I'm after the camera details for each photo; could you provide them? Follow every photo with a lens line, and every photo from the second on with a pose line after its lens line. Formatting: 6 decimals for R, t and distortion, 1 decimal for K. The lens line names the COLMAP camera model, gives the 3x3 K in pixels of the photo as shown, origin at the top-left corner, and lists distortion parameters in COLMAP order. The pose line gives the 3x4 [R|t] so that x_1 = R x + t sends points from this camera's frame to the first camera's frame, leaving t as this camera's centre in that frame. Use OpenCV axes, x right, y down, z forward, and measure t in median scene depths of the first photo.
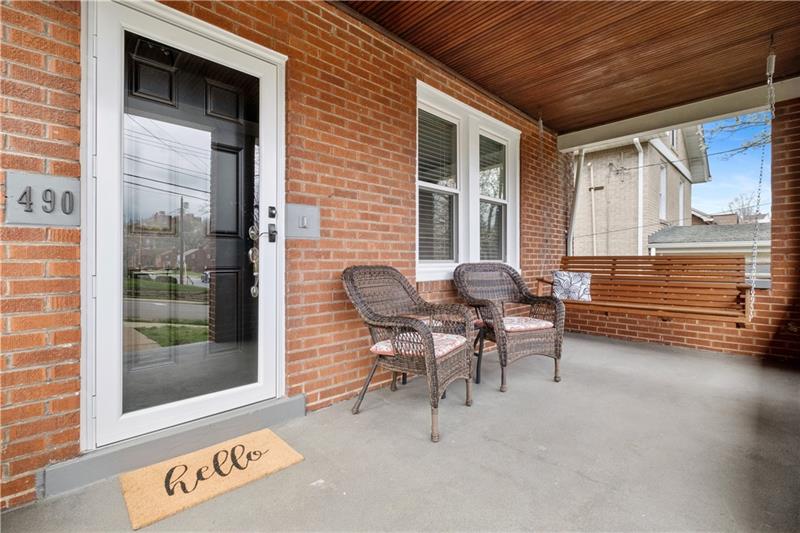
lens RADIAL K [[356.8, 0, 394.4], [0, 356.8, 259.7], [0, 0, 1]] dist [-0.005230, 0.000838]
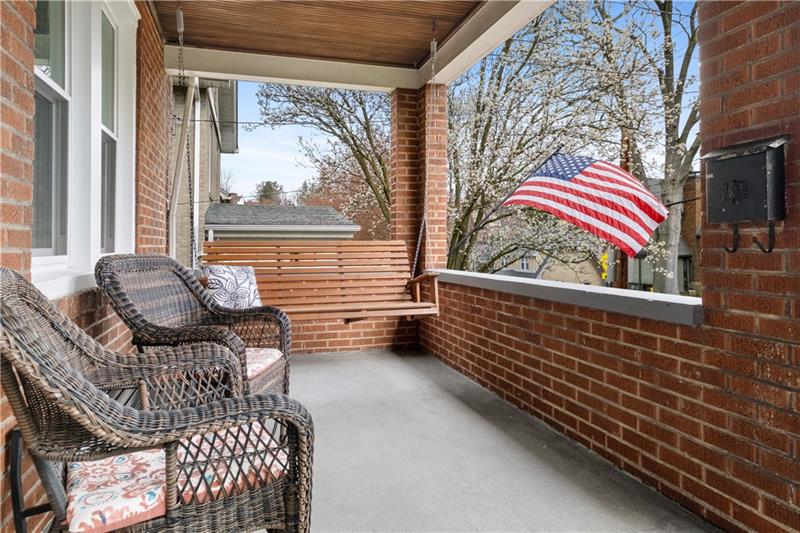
lens RADIAL K [[527.1, 0, 399.8], [0, 527.1, 236.4], [0, 0, 1]] dist [0.000850, -0.000101]
pose [[0.453744, 0.015317, 0.891000, -0.216597], [-0.000369, 0.999855, -0.017001, -0.002716], [-0.891132, 0.007385, 0.453684, 0.311643]]
